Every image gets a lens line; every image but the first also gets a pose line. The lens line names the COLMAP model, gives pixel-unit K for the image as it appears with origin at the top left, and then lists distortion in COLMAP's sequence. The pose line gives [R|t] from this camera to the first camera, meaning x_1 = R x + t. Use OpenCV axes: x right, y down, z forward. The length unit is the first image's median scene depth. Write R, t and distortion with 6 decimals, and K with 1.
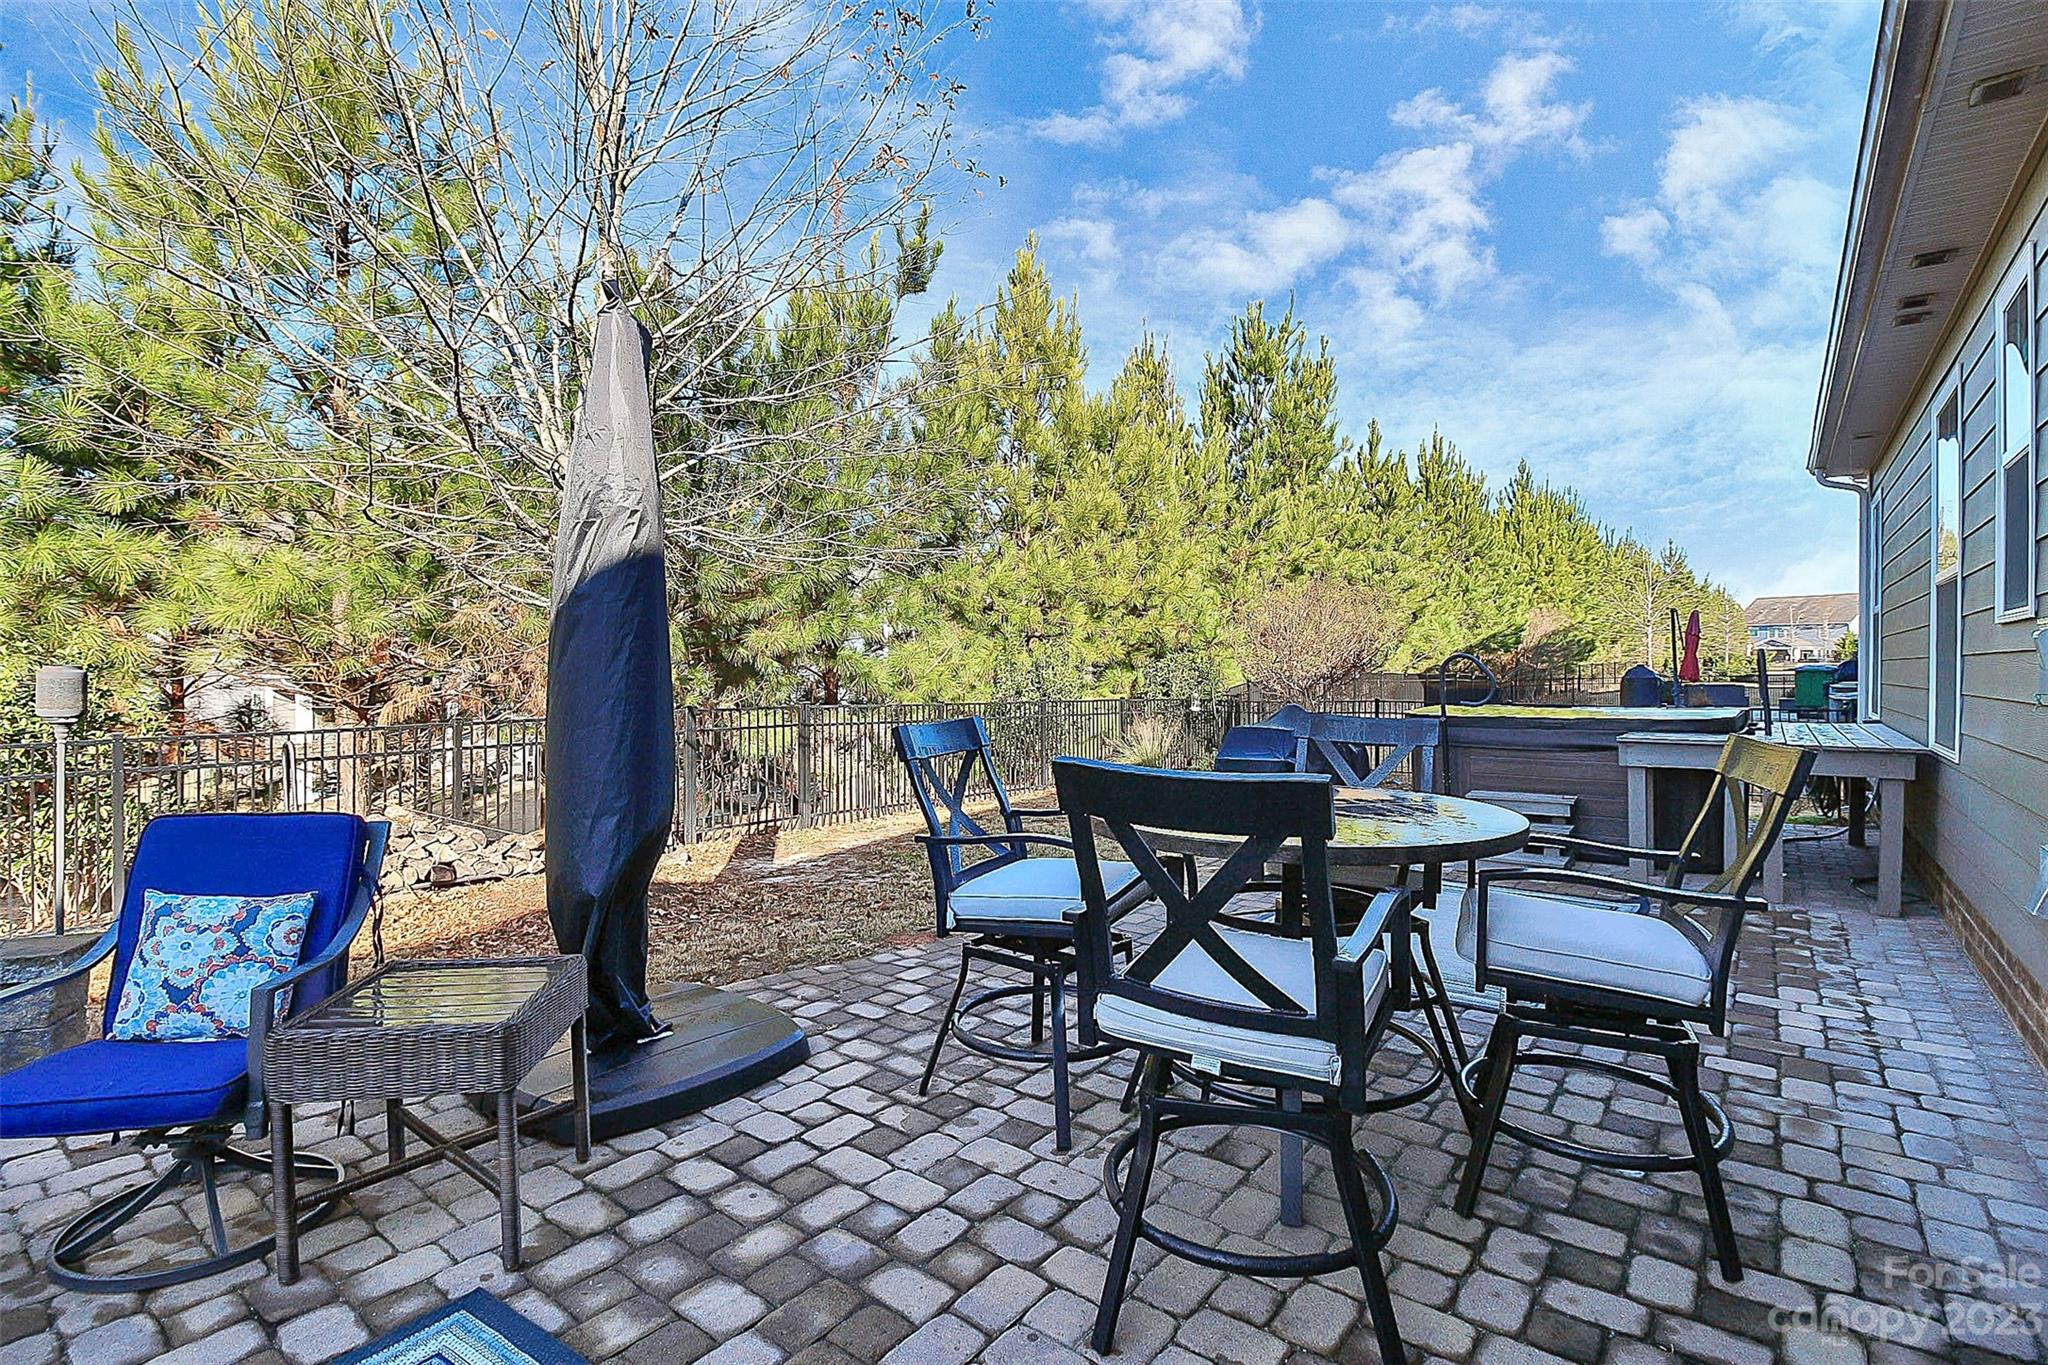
lens RADIAL K [[973.3, 0, 1024.7], [0, 973.3, 658.0], [0, 0, 1]] dist [0.003620, 0.001194]
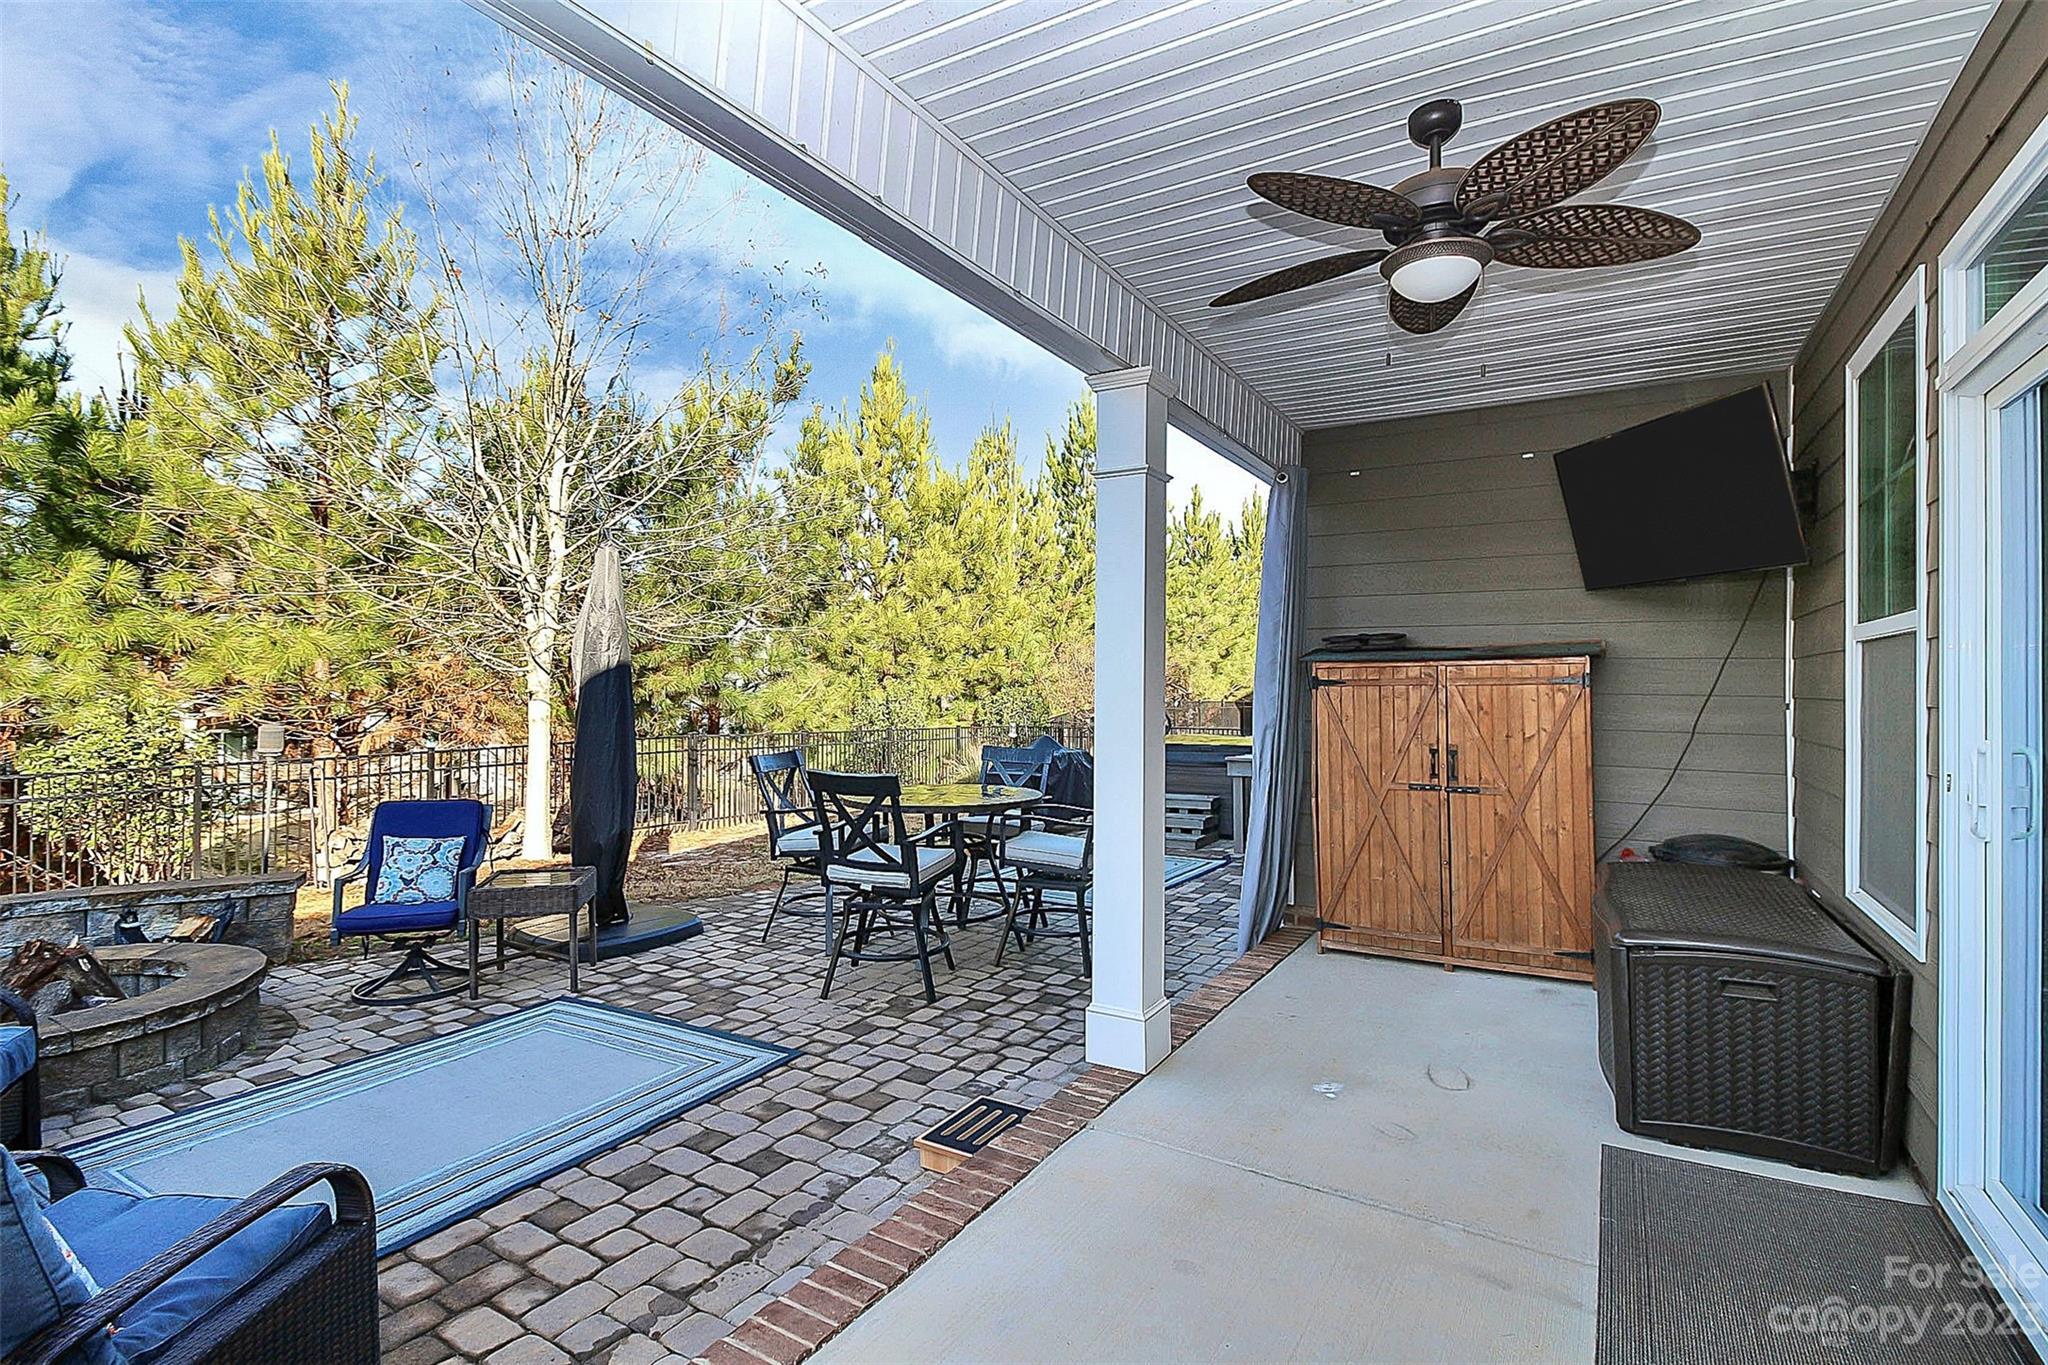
lens RADIAL K [[982.9, 0, 1048.2], [0, 982.9, 670.3], [0, 0, 1]] dist [-0.000304, 0.000150]
pose [[0.991014, 0.007112, 0.133568, 0.053696], [-0.006348, 0.999961, -0.006147, -0.026003], [-0.133607, 0.005244, 0.991021, -0.288196]]
